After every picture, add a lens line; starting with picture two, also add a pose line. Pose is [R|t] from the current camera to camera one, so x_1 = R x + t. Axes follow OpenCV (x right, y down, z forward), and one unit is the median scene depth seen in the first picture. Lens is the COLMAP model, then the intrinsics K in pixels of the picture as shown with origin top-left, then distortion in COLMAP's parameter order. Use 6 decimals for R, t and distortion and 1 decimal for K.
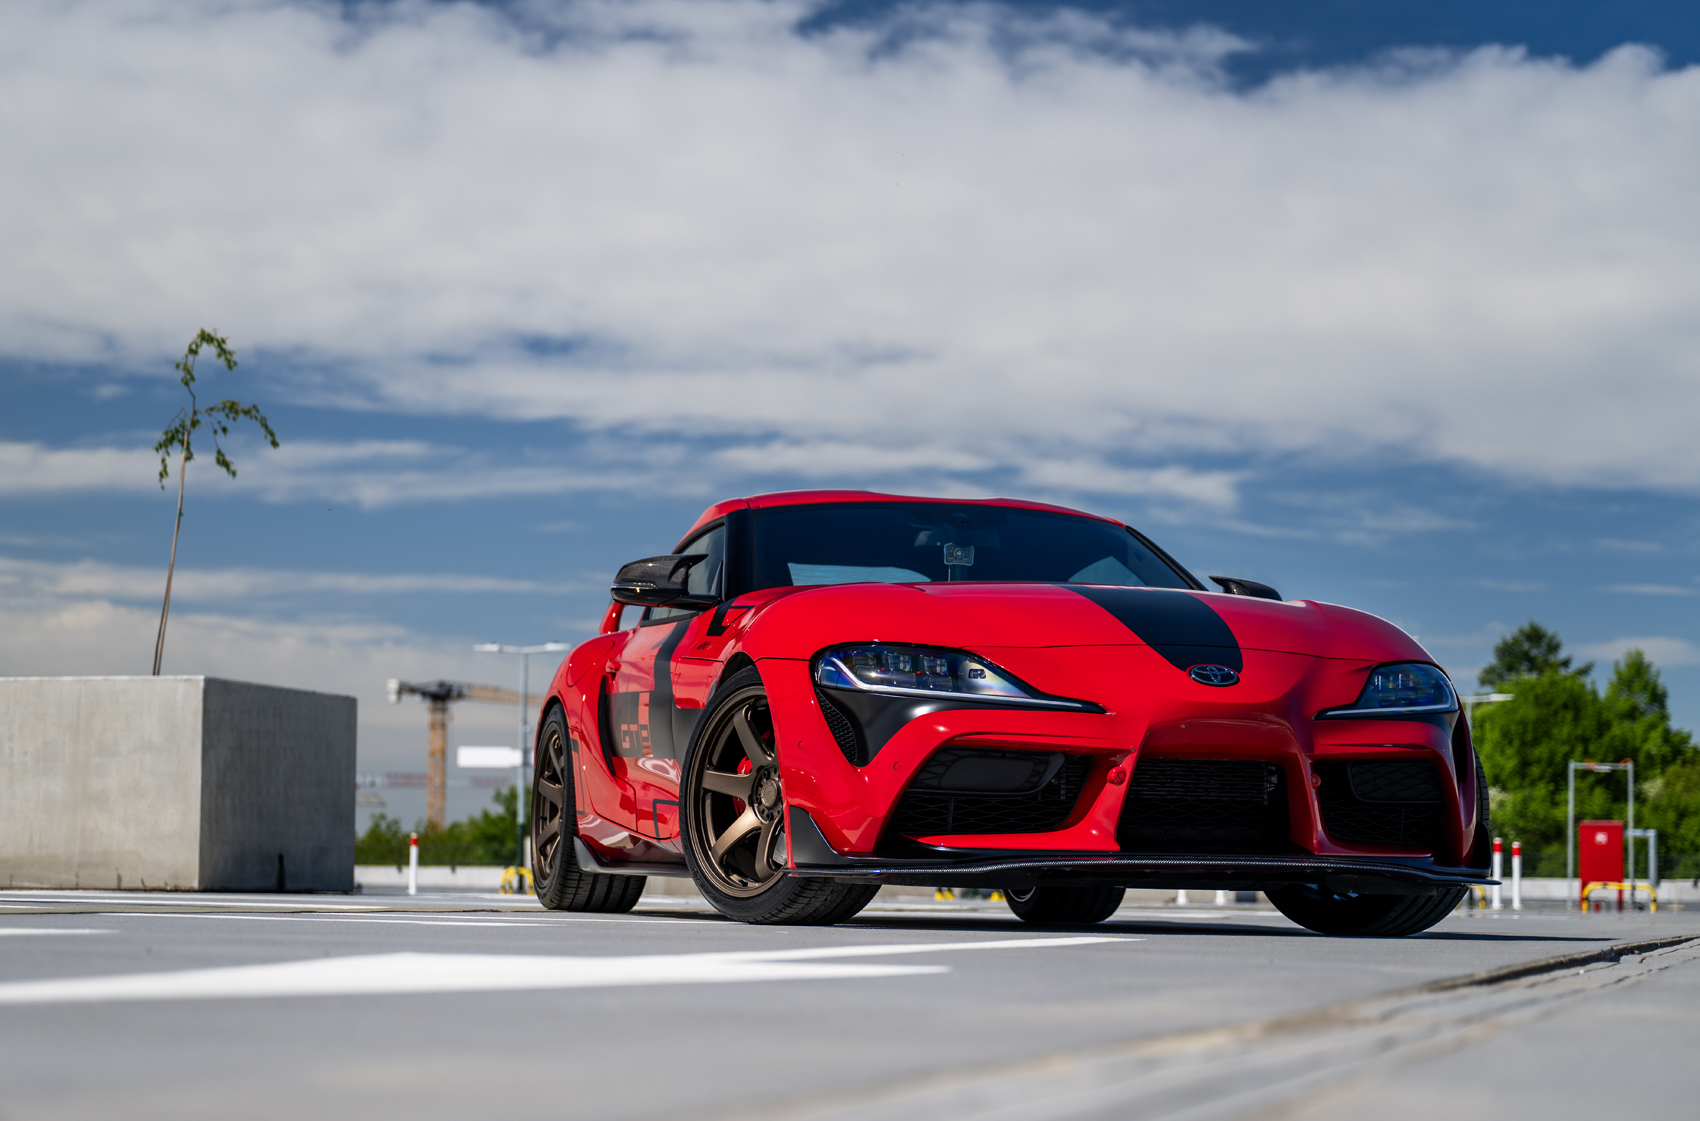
lens RADIAL K [[3362.6, 0, 850.0], [0, 3362.6, 560.5], [0, 0, 1]] dist [-0.002770, -0.157333]
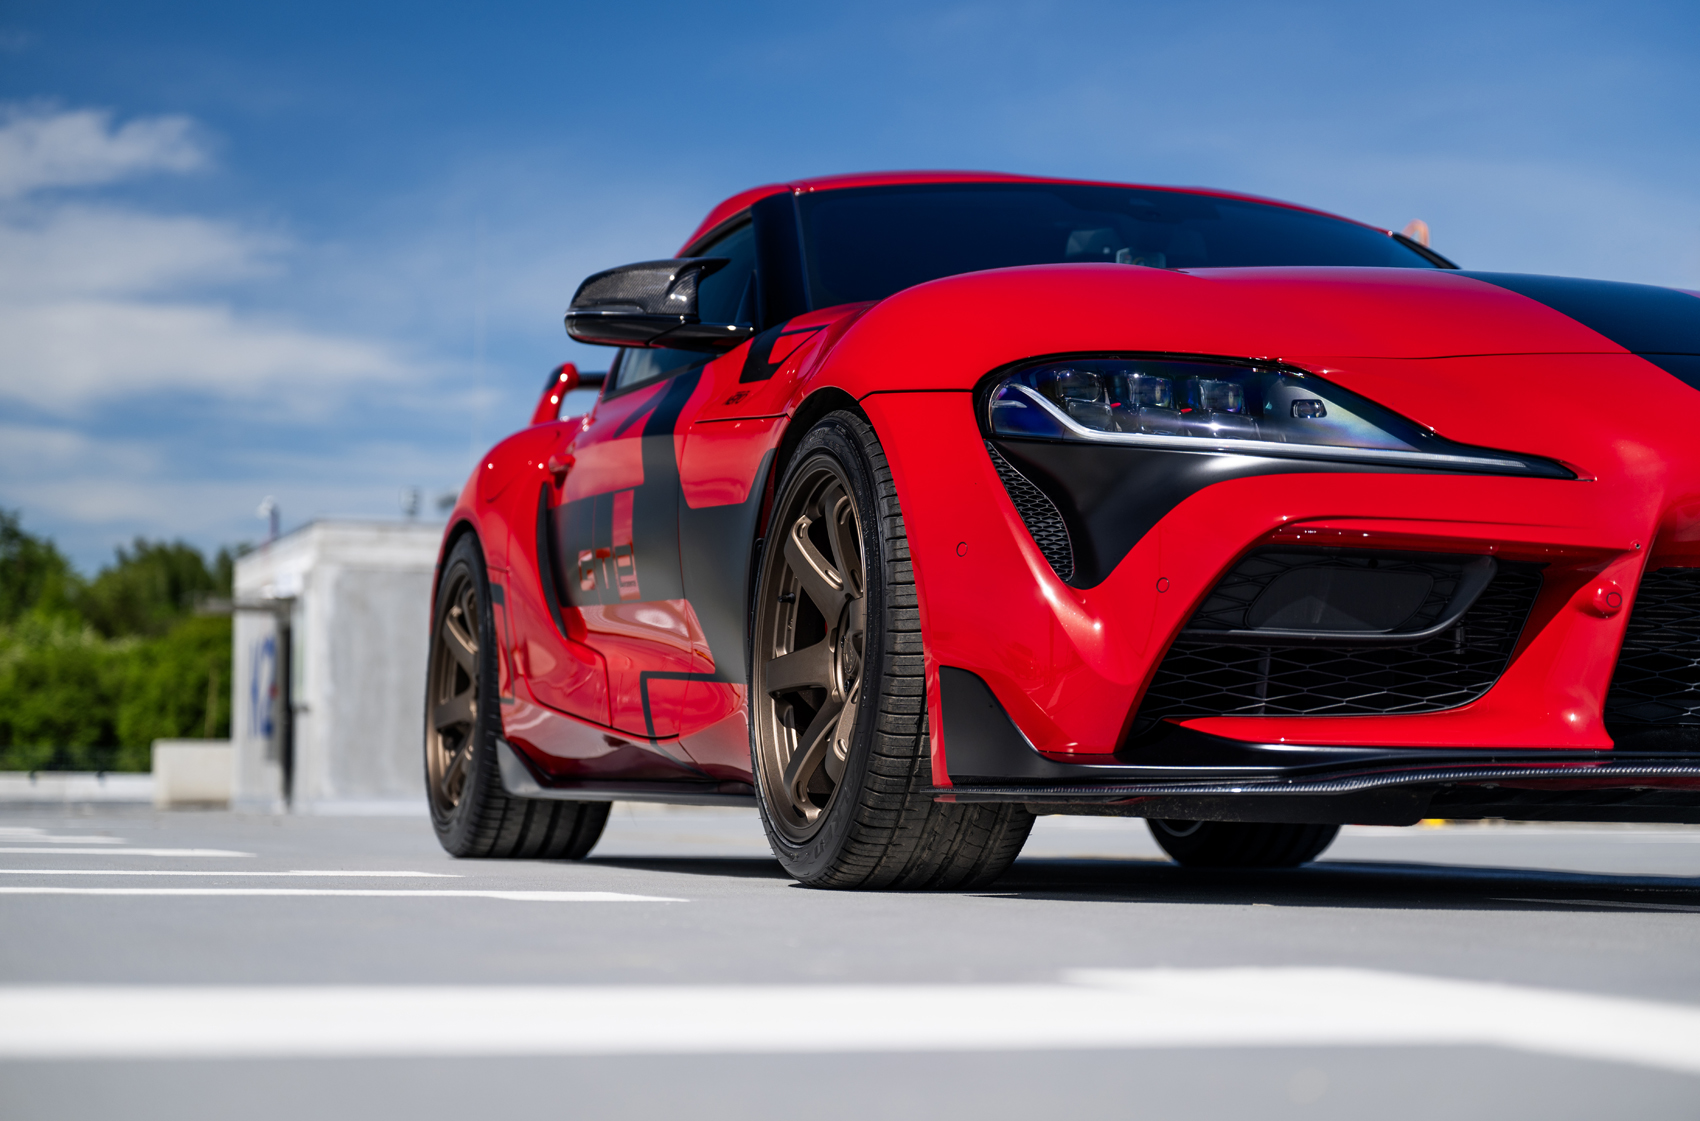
lens RADIAL K [[3359.2, 0, 850.0], [0, 3359.2, 560.5], [0, 0, 1]] dist [0.002457, 0.112773]
pose [[0.999268, -0.000671, 0.038244, -0.045669], [-0.000152, 0.999769, 0.021513, 0.040059], [-0.038250, -0.021503, 0.999037, 0.424469]]
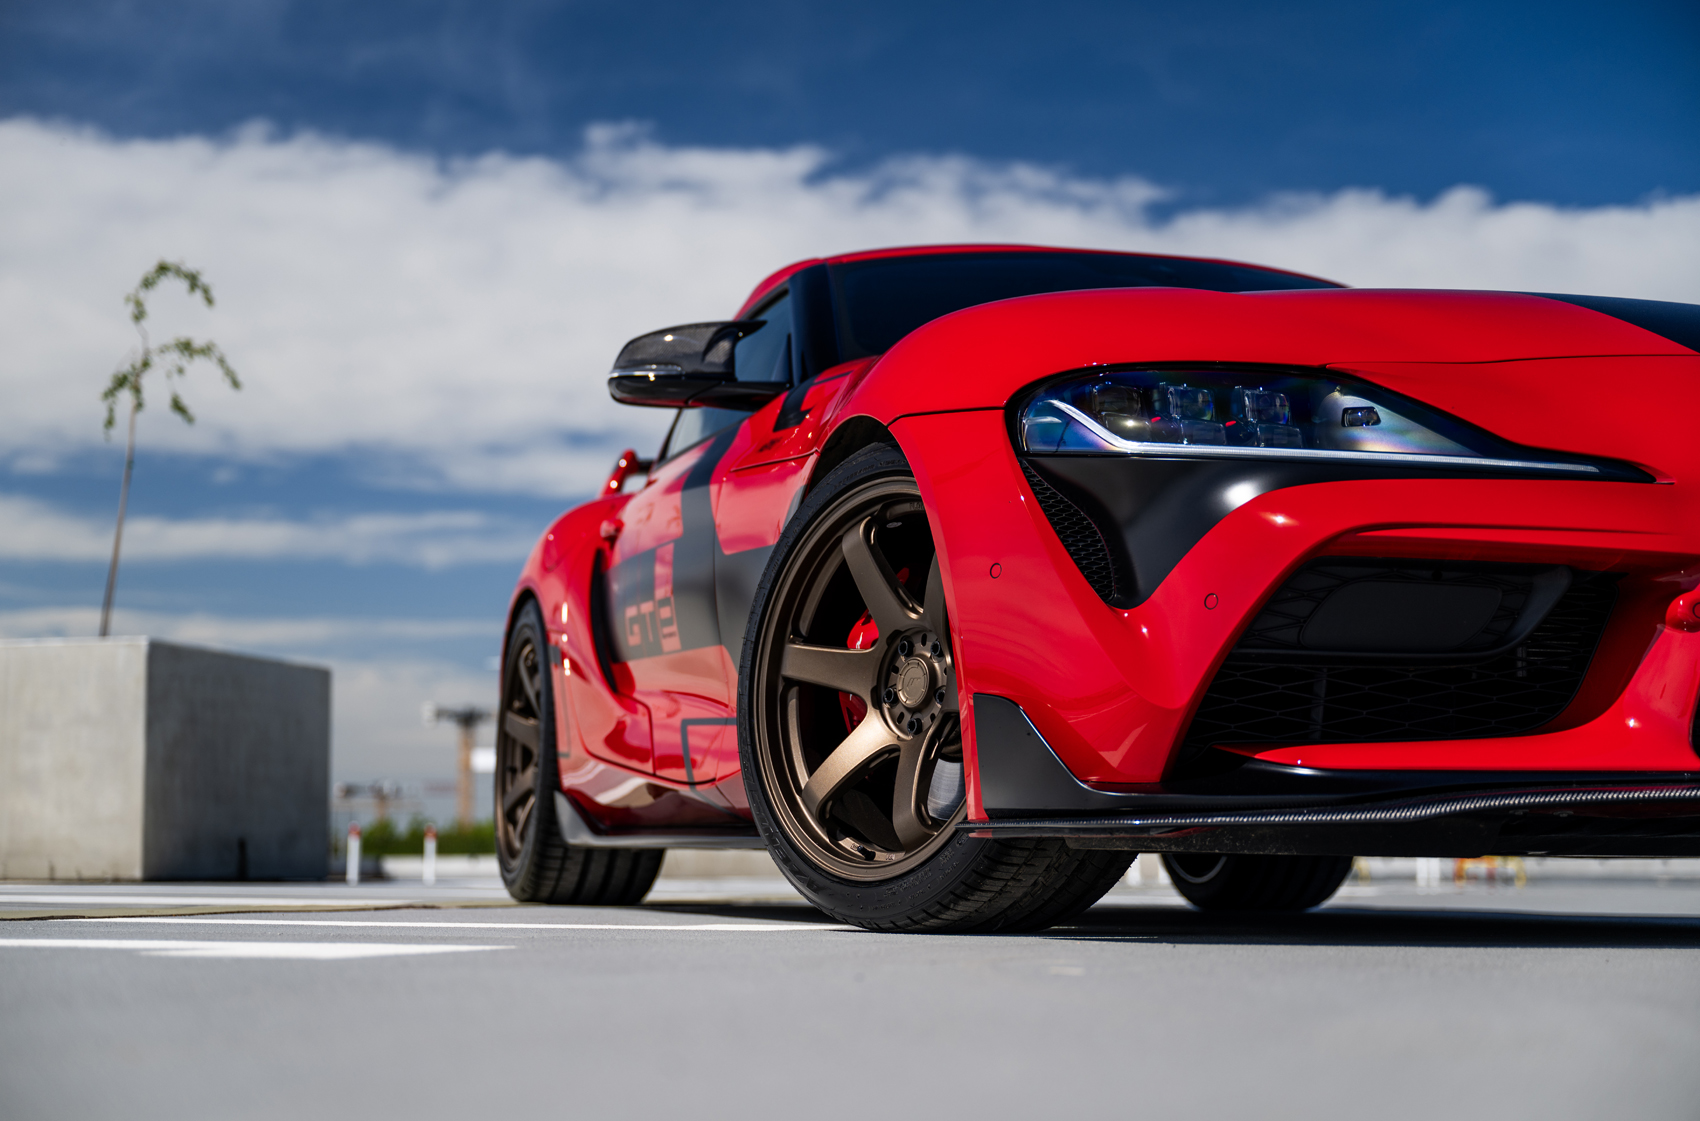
lens RADIAL K [[2664.1, 0, 850.0], [0, 2664.1, 560.5], [0, 0, 1]] dist [-0.000247, 0.001162]
pose [[0.999745, -0.010083, 0.020226, -0.038736], [0.010475, 0.999758, -0.019366, 0.053541], [-0.020025, 0.019573, 0.999608, 0.536600]]
